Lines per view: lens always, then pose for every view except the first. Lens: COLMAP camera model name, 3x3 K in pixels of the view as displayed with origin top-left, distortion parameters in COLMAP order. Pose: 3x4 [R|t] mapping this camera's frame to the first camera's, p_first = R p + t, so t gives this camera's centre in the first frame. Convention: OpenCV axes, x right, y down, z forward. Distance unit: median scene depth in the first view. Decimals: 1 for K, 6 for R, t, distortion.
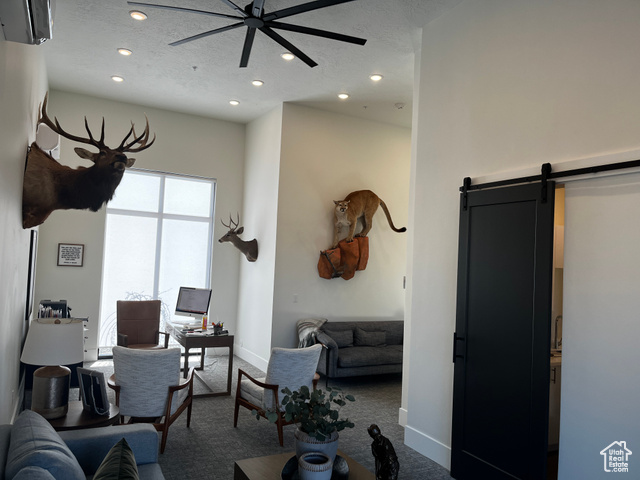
lens RADIAL K [[481.0, 0, 319.8], [0, 481.0, 240.3], [0, 0, 1]] dist [0.030194, -0.005428]
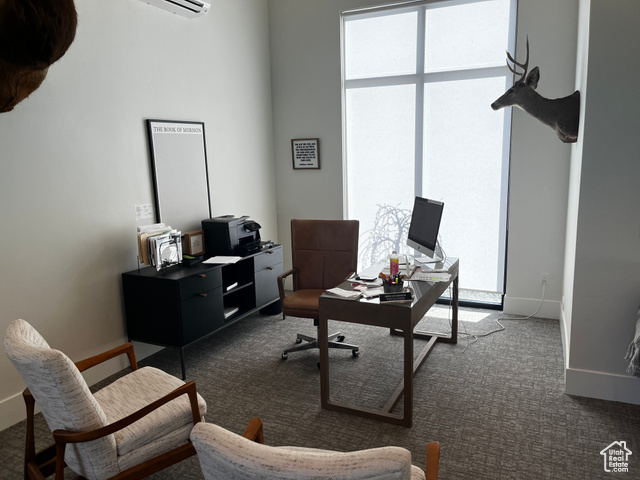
lens RADIAL K [[481.0, 0, 320.9], [0, 481.0, 240.4], [0, 0, 1]] dist [0.030194, -0.005428]
pose [[0.585809, 0.077774, -0.806708, 0.111568], [0.086191, 0.983761, 0.157433, 0.046390], [0.805853, -0.161756, 0.569593, 0.568768]]
